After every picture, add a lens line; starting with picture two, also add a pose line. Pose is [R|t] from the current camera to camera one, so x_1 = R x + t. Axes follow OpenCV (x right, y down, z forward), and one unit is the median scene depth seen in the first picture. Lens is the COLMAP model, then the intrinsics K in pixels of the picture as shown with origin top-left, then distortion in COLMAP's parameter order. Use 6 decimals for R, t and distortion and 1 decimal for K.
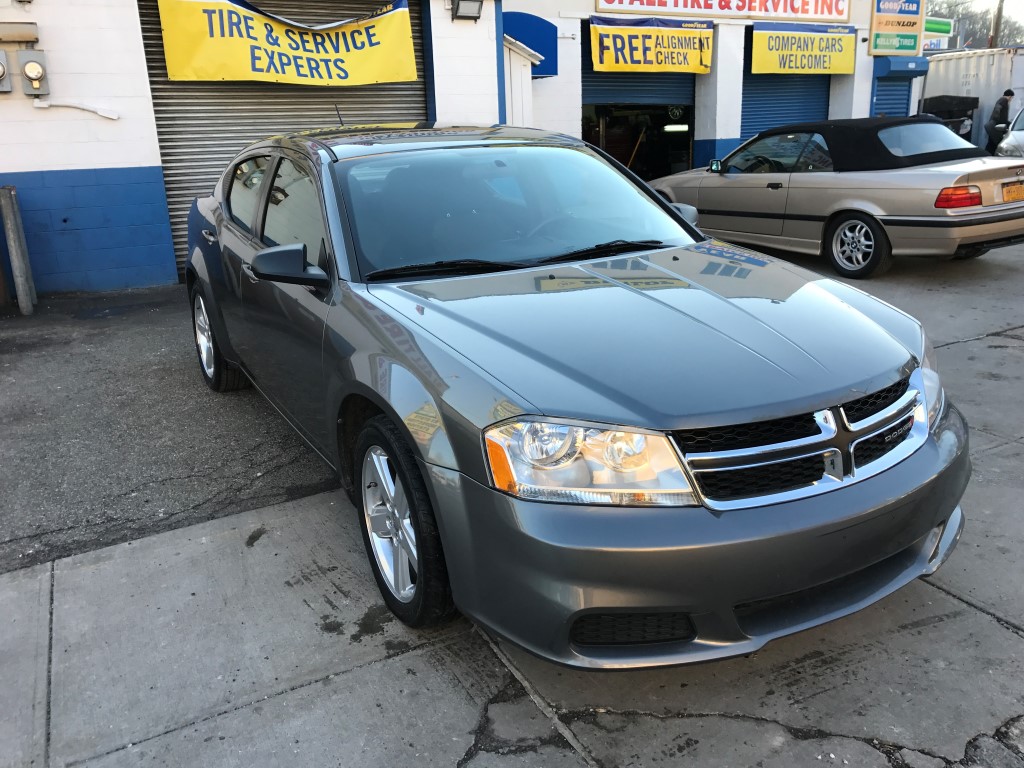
lens RADIAL K [[839.3, 0, 500.7], [0, 839.3, 380.7], [0, 0, 1]] dist [0.016400, -0.013940]
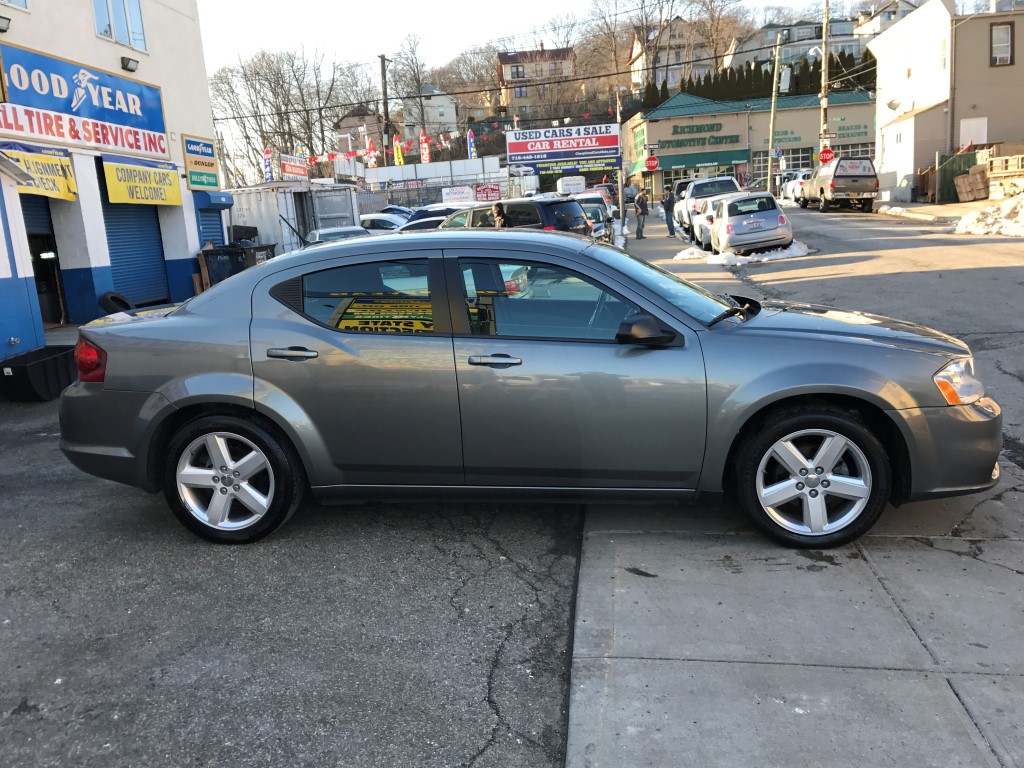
lens RADIAL K [[839.3, 0, 507.9], [0, 839.3, 381.5], [0, 0, 1]] dist [0.016400, -0.013940]
pose [[0.584100, -0.150029, 0.797696, -0.526814], [0.267972, 0.963309, -0.015040, -0.038129], [-0.766171, 0.222545, 0.602872, 0.169384]]
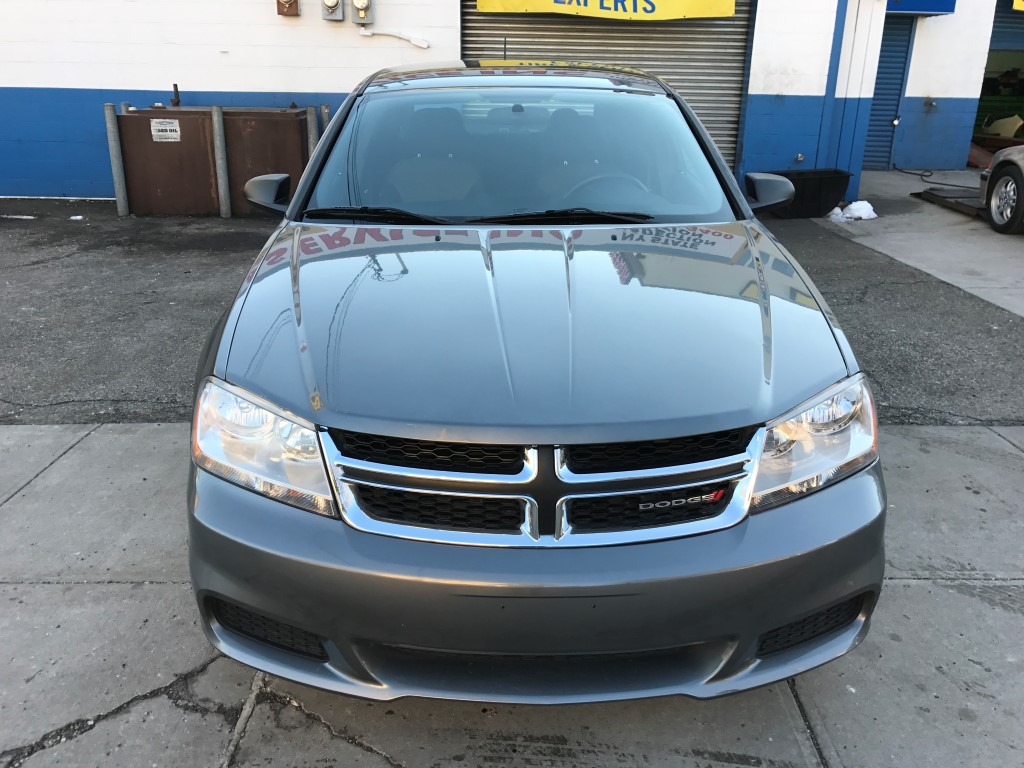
lens RADIAL K [[839.3, 0, 505.5], [0, 839.3, 378.5], [0, 0, 1]] dist [0.016400, -0.013940]
pose [[0.878352, 0.203342, -0.432609, 0.190988], [-0.174796, 0.978963, 0.105250, -0.029500], [0.444910, -0.016828, 0.895417, 0.078890]]
